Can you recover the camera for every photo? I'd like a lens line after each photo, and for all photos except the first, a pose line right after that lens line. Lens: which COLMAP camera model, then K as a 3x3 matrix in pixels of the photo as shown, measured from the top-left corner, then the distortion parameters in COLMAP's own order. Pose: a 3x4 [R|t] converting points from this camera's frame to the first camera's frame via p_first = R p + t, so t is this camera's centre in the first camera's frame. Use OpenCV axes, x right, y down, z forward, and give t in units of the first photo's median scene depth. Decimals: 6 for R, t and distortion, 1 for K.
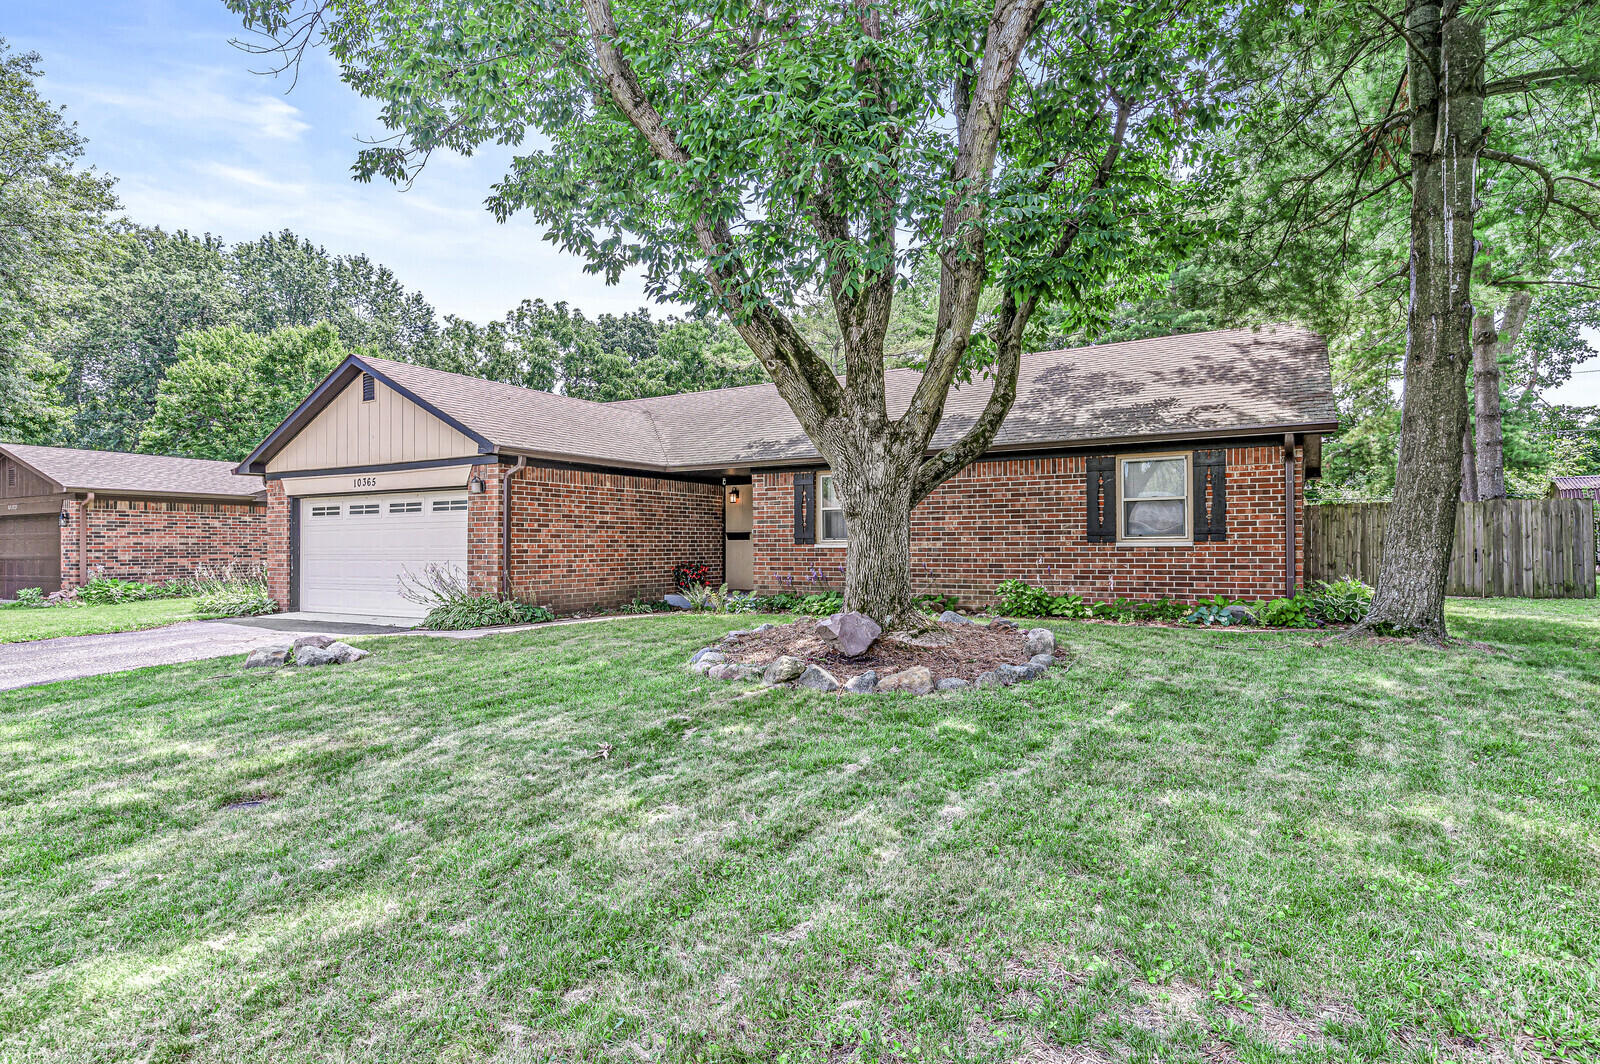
lens RADIAL K [[906.0, 0, 800.0], [0, 906.0, 532.0], [0, 0, 1]] dist [-0.015975, 0.000129]
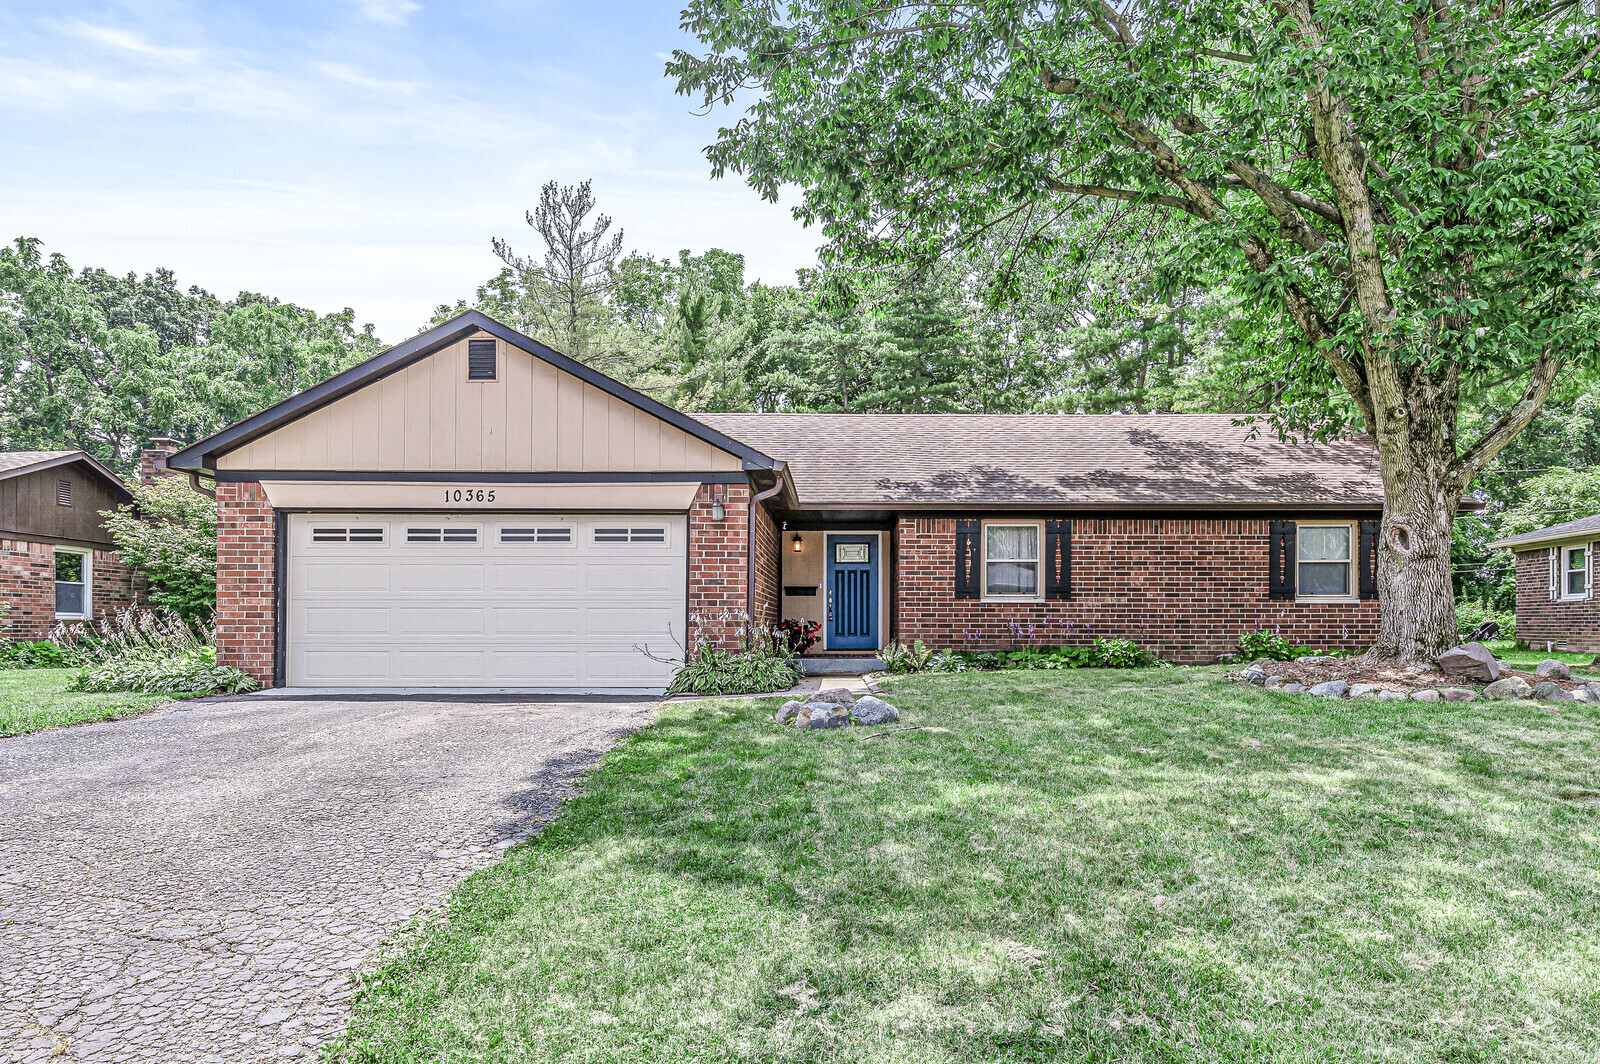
lens RADIAL K [[1084.0, 0, 803.0], [0, 1084.0, 612.8], [0, 0, 1]] dist [-0.000841, 0.001624]
pose [[0.849750, 0.014710, 0.526981, -0.704690], [-0.014336, 0.999886, -0.004794, 0.035150], [-0.526991, -0.003480, 0.849864, 0.161085]]
